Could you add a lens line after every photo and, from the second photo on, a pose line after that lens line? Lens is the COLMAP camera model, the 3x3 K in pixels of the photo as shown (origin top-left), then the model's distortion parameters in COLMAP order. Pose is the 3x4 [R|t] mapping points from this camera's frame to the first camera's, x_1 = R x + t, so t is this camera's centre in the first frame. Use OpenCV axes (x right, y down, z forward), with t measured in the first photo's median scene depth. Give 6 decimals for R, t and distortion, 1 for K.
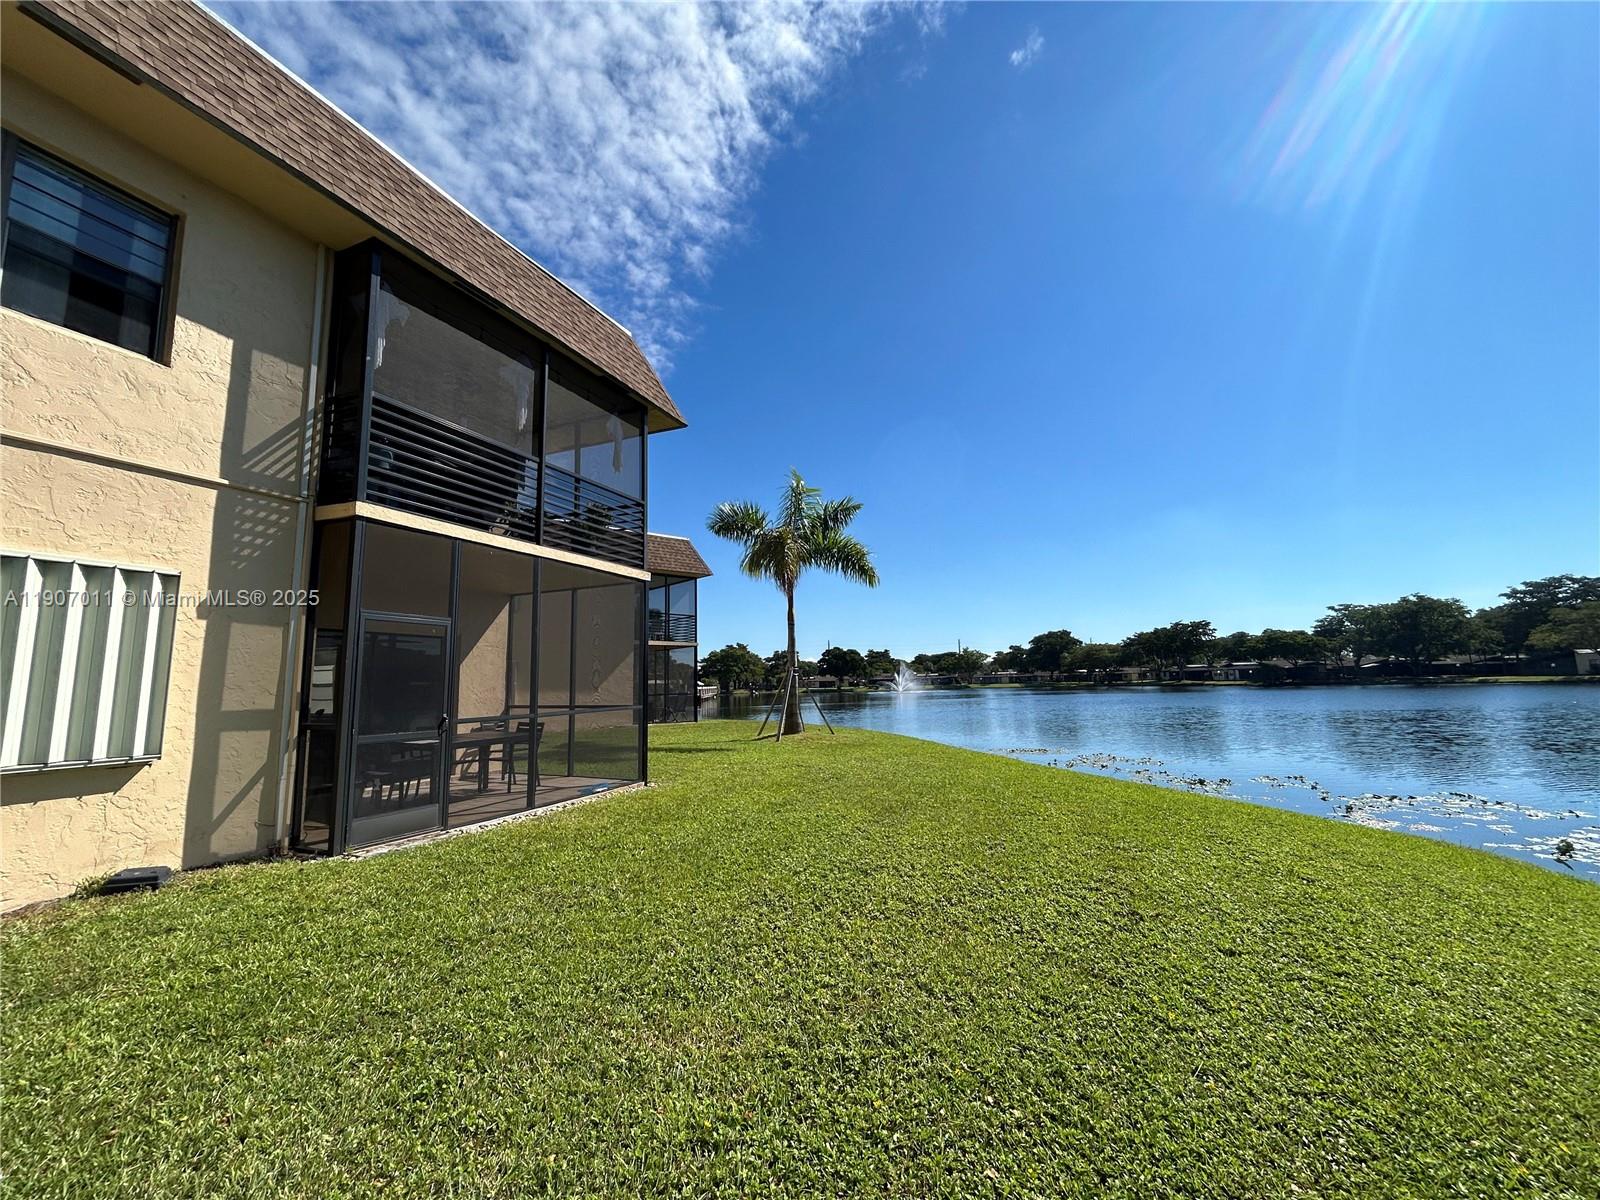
lens RADIAL K [[653.7, 0, 799.8], [0, 653.7, 594.4], [0, 0, 1]] dist [-0.001597, 0.001166]
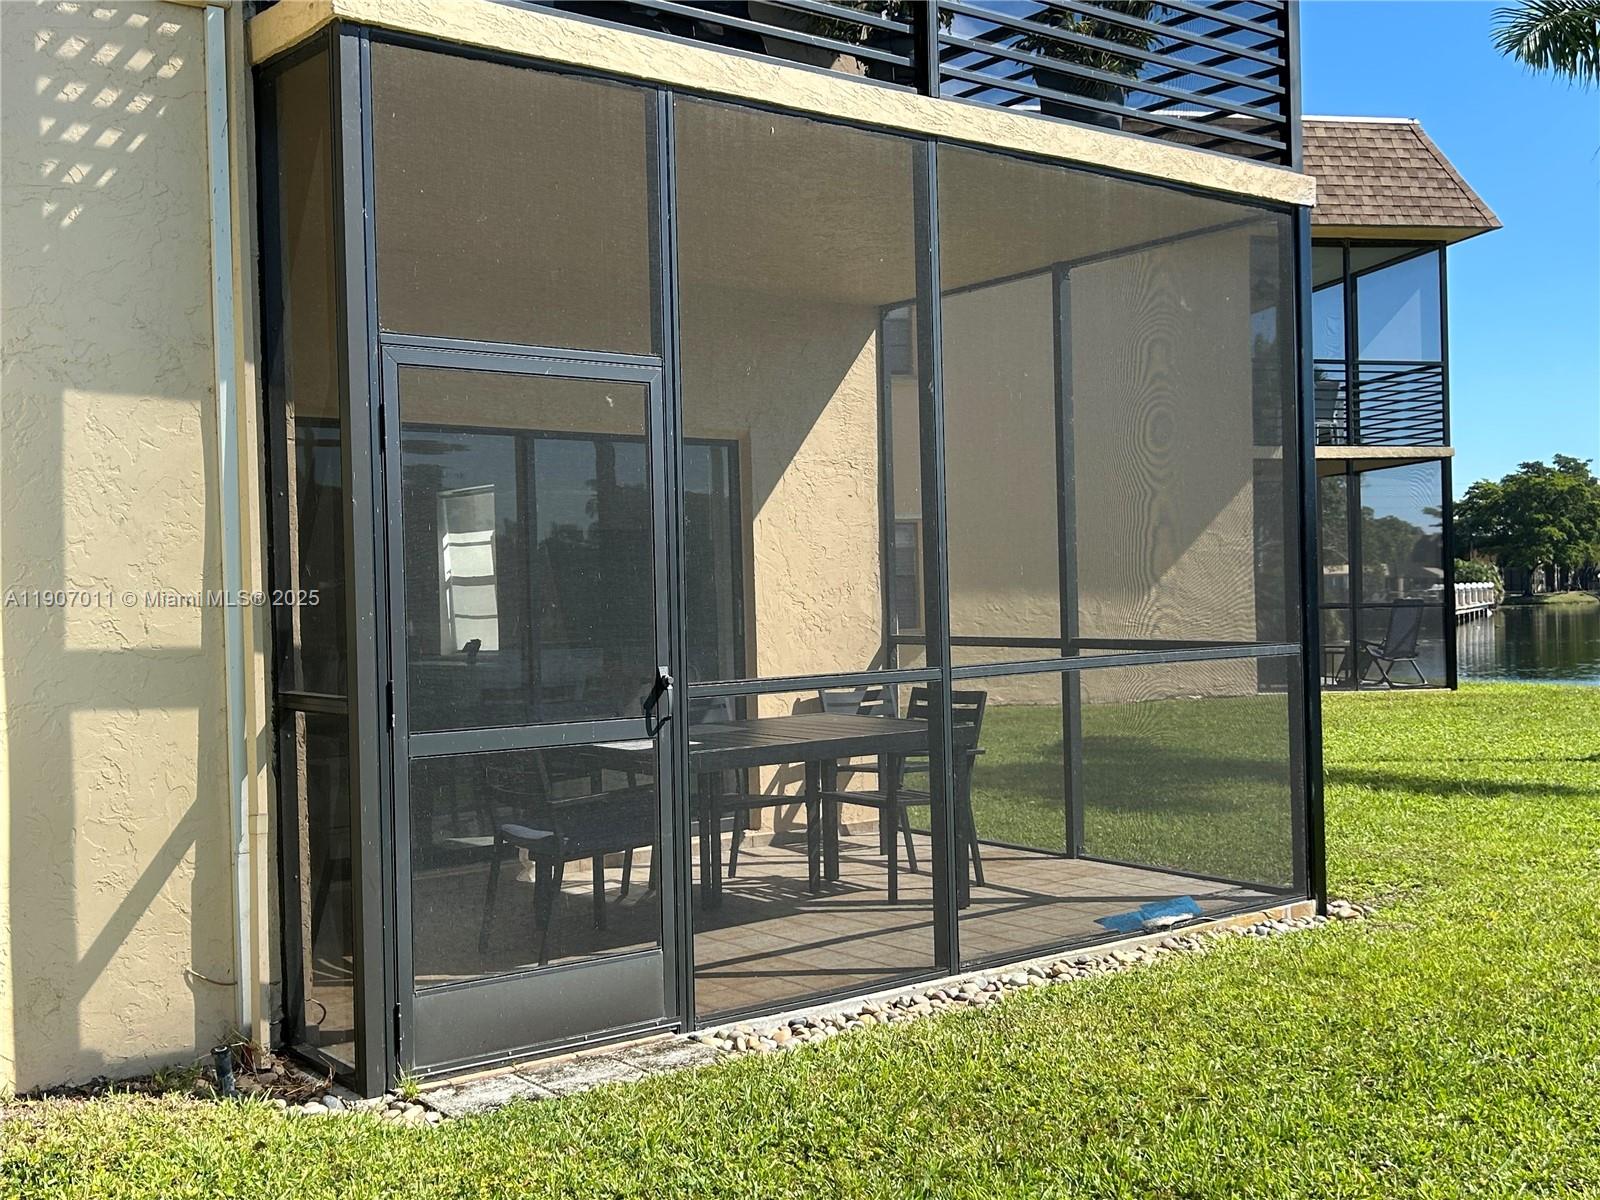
lens RADIAL K [[1732.7, 0, 775.8], [0, 1732.7, 617.8], [0, 0, 1]] dist [0.037434, 0.000000]
pose [[0.871647, 0.006452, -0.490092, -0.067637], [0.071486, 0.987548, 0.140140, 0.034718], [0.484894, -0.157187, 0.860332, 0.231491]]
